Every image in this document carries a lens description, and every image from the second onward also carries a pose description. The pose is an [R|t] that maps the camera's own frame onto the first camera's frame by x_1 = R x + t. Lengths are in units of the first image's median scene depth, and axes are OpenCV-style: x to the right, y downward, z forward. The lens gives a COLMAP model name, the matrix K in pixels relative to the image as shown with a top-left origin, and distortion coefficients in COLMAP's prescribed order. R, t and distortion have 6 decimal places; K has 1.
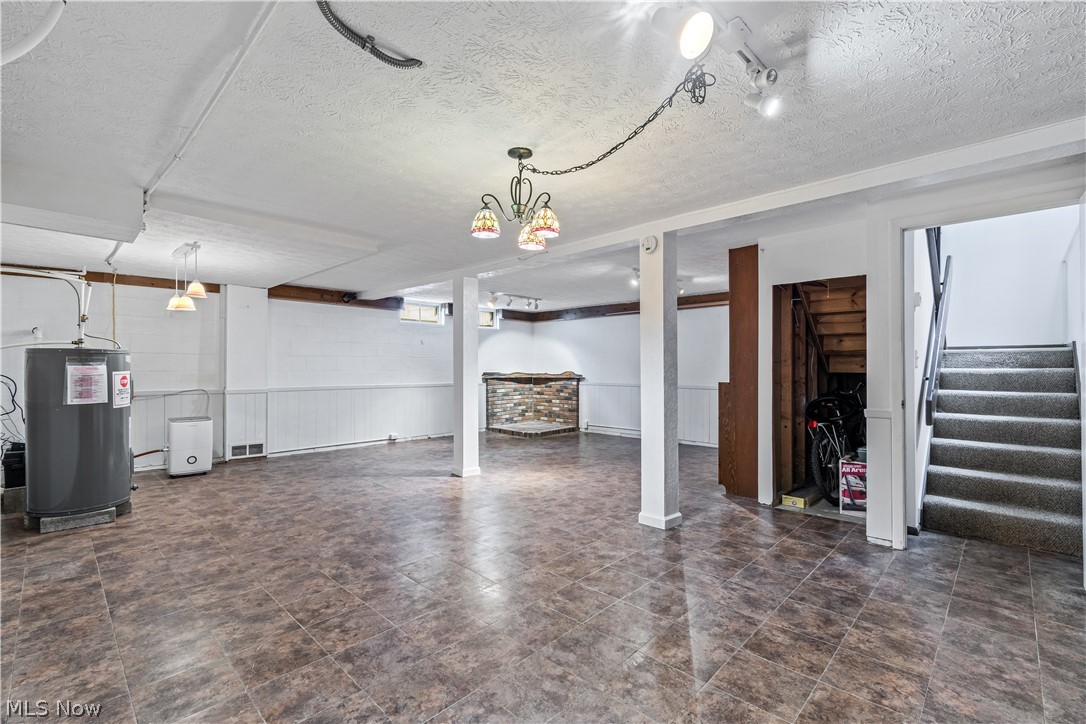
lens RADIAL K [[477.0, 0, 545.0], [0, 477.0, 362.3], [0, 0, 1]] dist [0.002630, -0.001080]
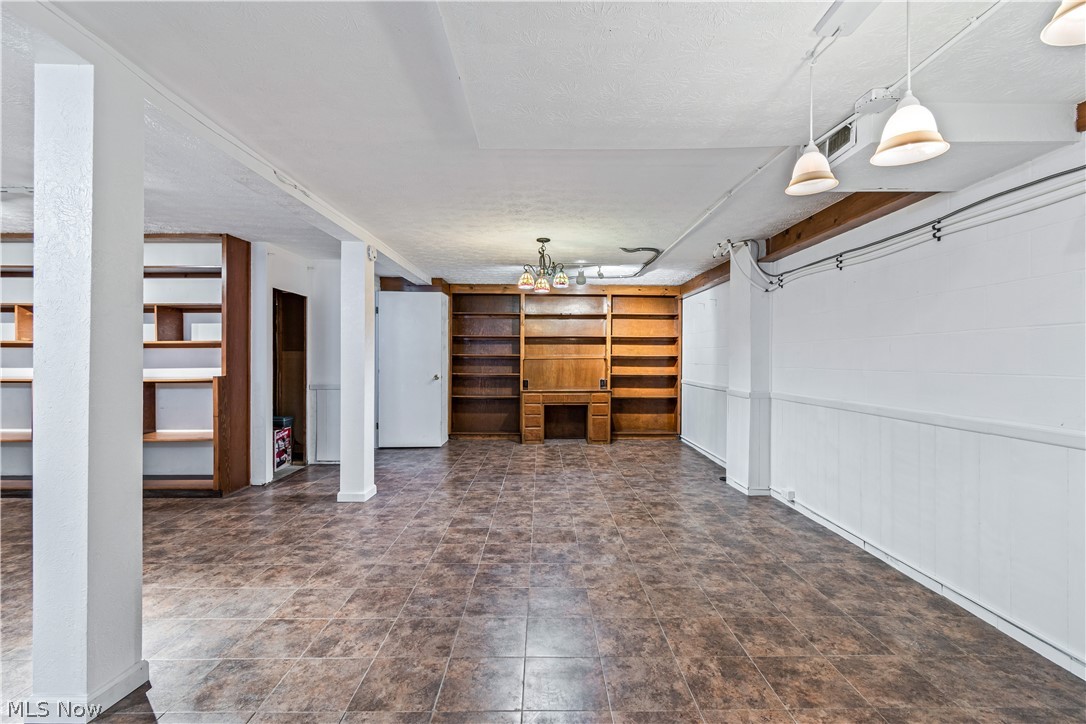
lens RADIAL K [[477.0, 0, 544.0], [0, 477.0, 362.5], [0, 0, 1]] dist [0.002630, -0.001080]
pose [[-0.694750, -0.007249, 0.719215, -1.117123], [-0.008540, 0.999962, 0.001828, 0.013891], [-0.719201, -0.004872, -0.694785, 1.871236]]
